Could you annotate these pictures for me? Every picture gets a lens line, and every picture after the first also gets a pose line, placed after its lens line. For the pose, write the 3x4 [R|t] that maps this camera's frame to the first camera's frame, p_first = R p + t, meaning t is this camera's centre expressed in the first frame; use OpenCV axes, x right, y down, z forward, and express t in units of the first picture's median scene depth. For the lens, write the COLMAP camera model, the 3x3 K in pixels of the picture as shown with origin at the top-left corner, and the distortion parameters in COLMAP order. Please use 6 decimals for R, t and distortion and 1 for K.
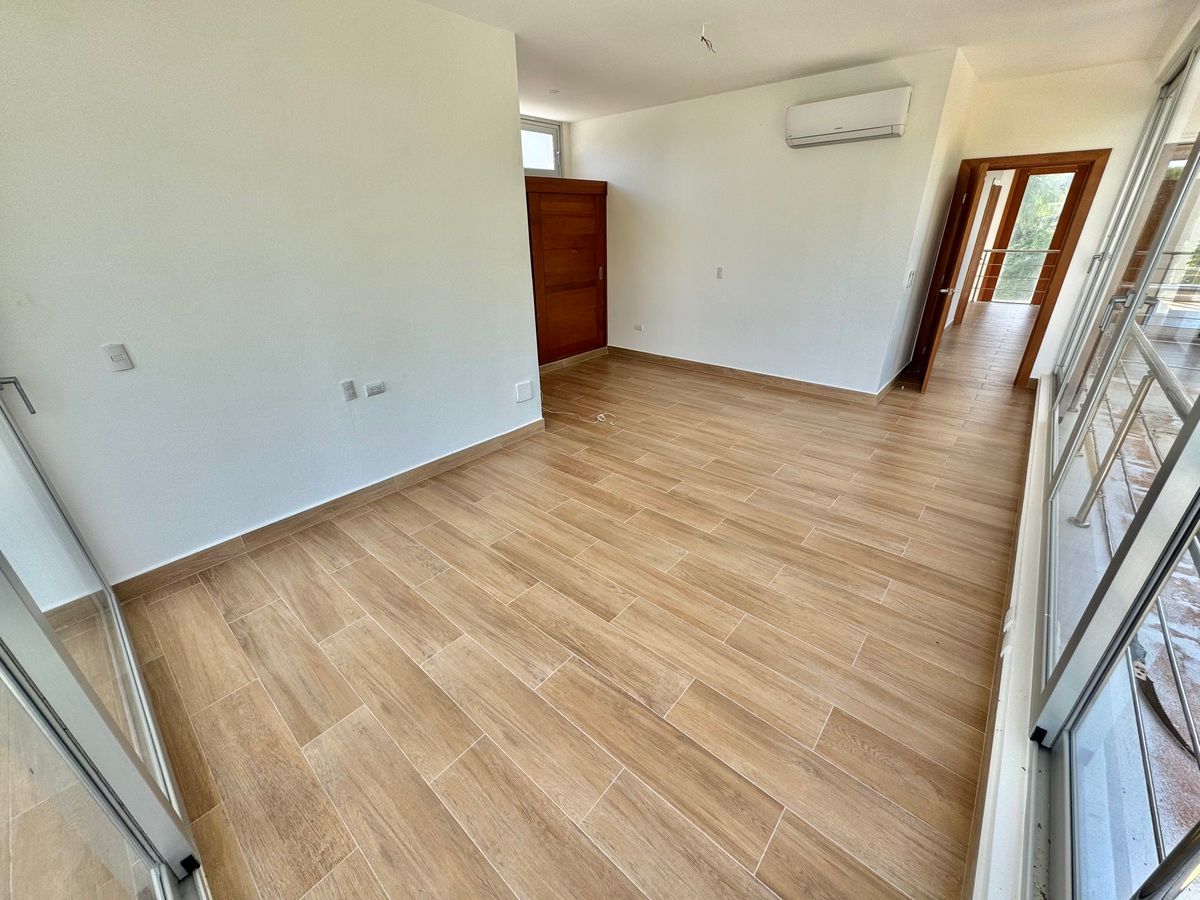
lens RADIAL K [[478.2, 0, 601.9], [0, 478.2, 447.2], [0, 0, 1]] dist [-0.002242, 0.000071]
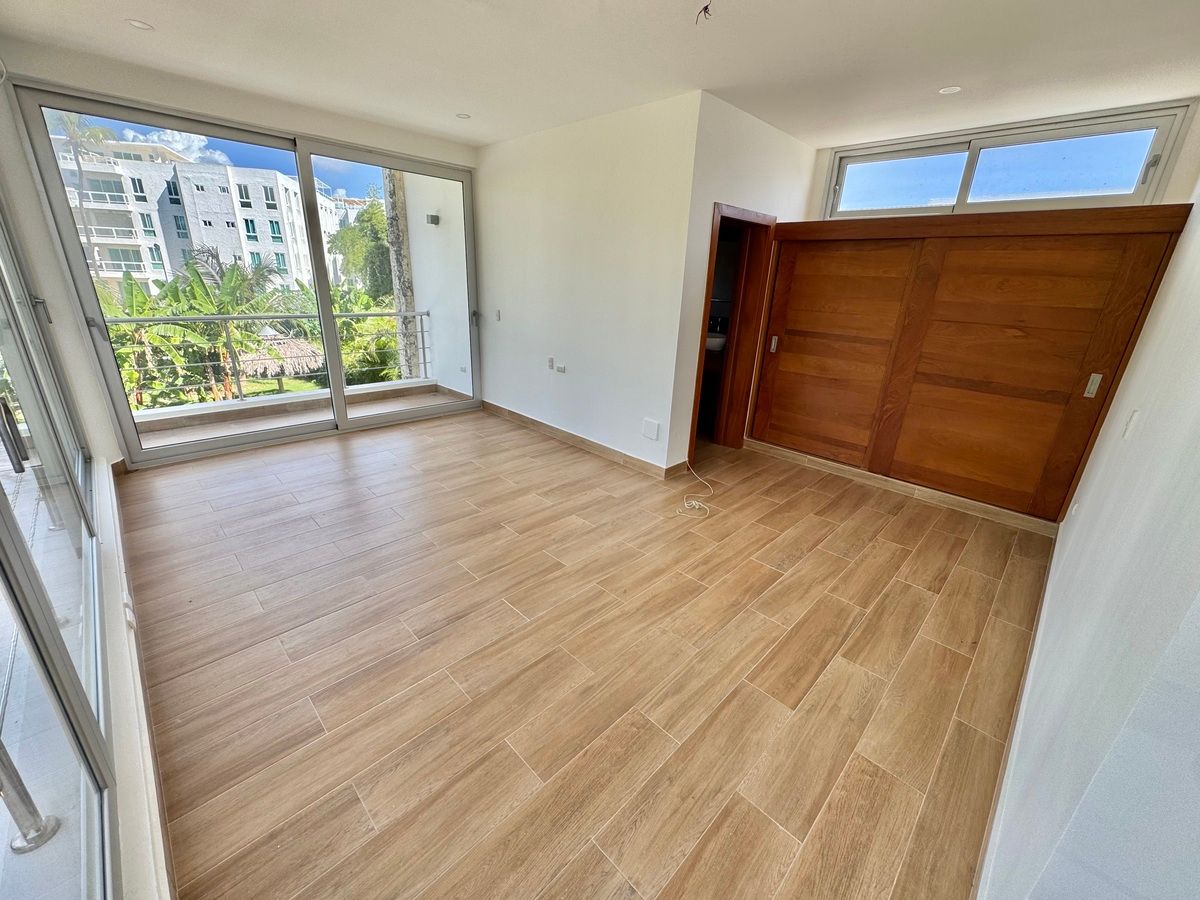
lens RADIAL K [[478.2, 0, 601.9], [0, 478.2, 447.2], [0, 0, 1]] dist [-0.002242, 0.000071]
pose [[-0.070850, 0.350573, -0.933852, 0.889422], [-0.455337, 0.821604, 0.342980, -0.424107], [0.887496, 0.449517, 0.101418, 0.897141]]
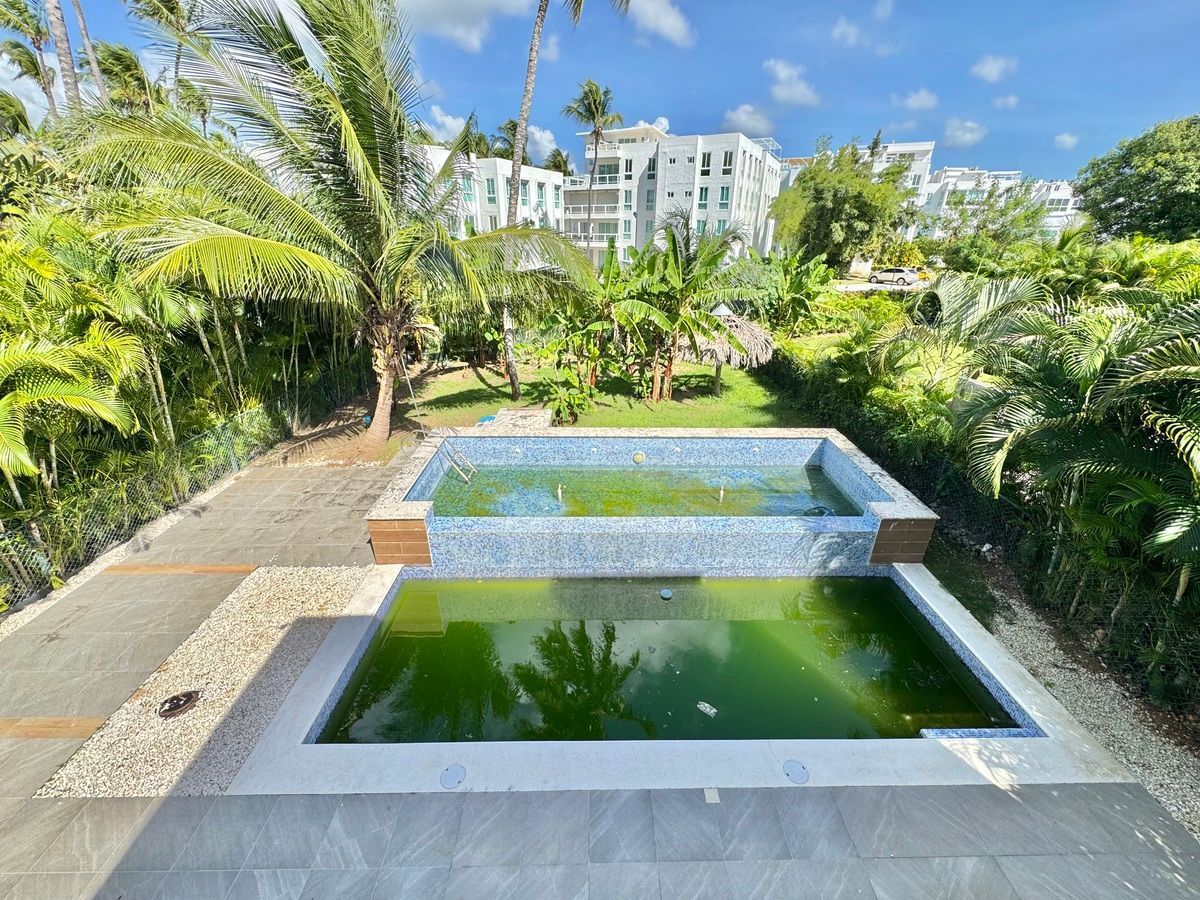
lens RADIAL K [[477.3, 0, 602.5], [0, 477.3, 448.0], [0, 0, 1]] dist [-0.011098, -0.000238]
pose [[-0.733368, 0.293434, -0.613243, 0.617089], [-0.281516, 0.689998, 0.666822, -0.269713], [0.618805, 0.661664, -0.423416, 0.611263]]
